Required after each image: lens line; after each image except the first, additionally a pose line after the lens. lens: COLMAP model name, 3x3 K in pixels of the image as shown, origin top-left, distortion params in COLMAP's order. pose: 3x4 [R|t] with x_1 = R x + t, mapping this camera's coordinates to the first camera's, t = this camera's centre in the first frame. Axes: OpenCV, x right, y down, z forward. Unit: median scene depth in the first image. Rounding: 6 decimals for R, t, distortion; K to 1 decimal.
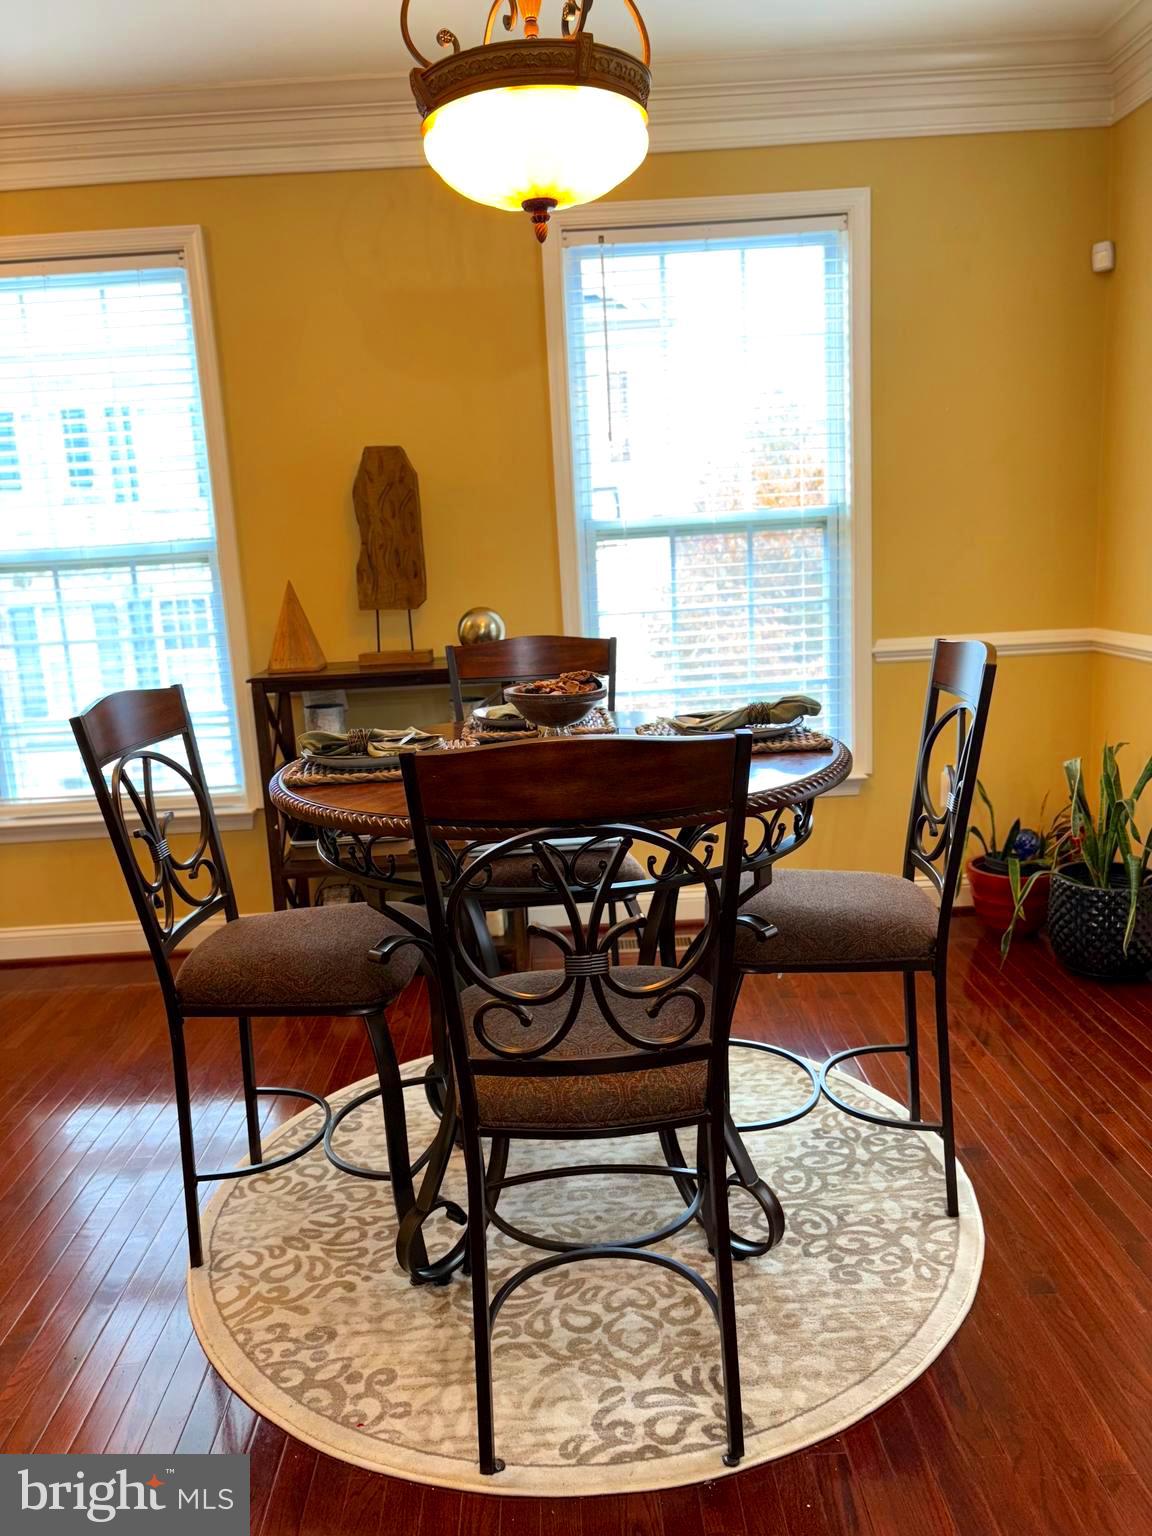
lens RADIAL K [[1151.8, 0, 576.1], [0, 1151.8, 782.0], [0, 0, 1]] dist [0.003306, -0.002656]
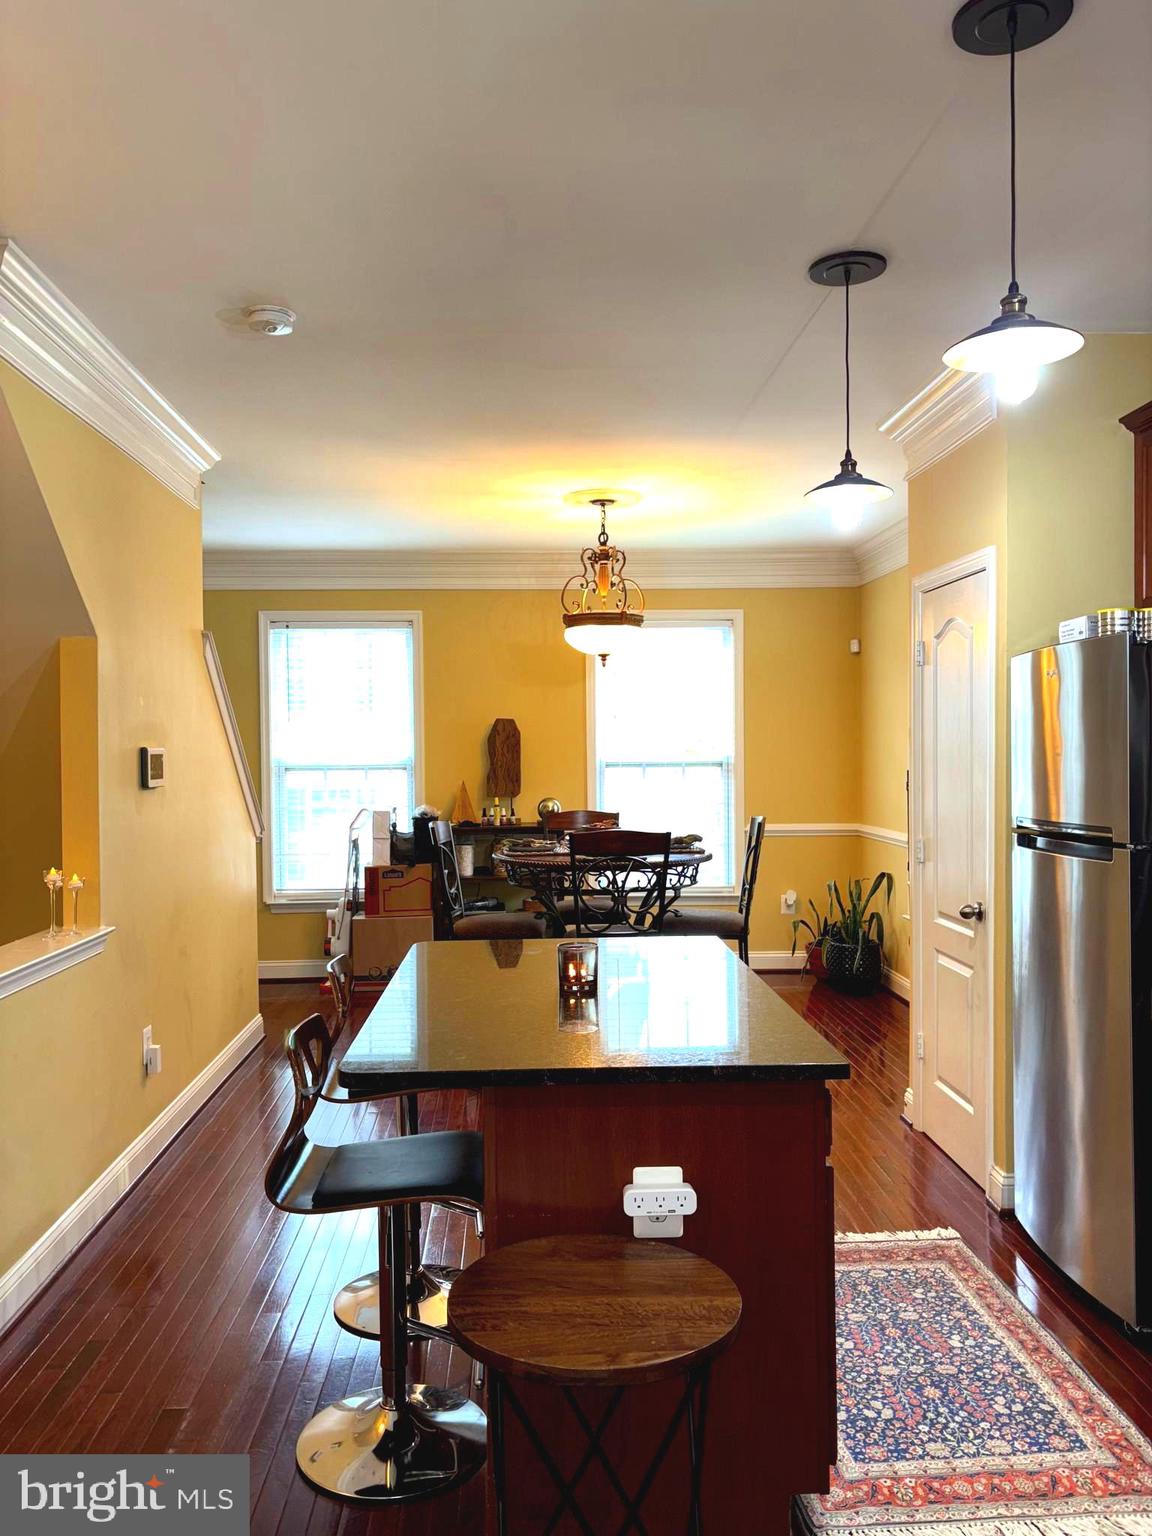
lens RADIAL K [[1151.8, 0, 569.1], [0, 1151.8, 765.6], [0, 0, 1]] dist [0.003306, -0.002656]
pose [[0.998554, 0.046287, 0.027351, -0.106328], [-0.040254, 0.980886, -0.190374, 0.174969], [-0.035640, 0.188998, 0.981331, -0.990450]]
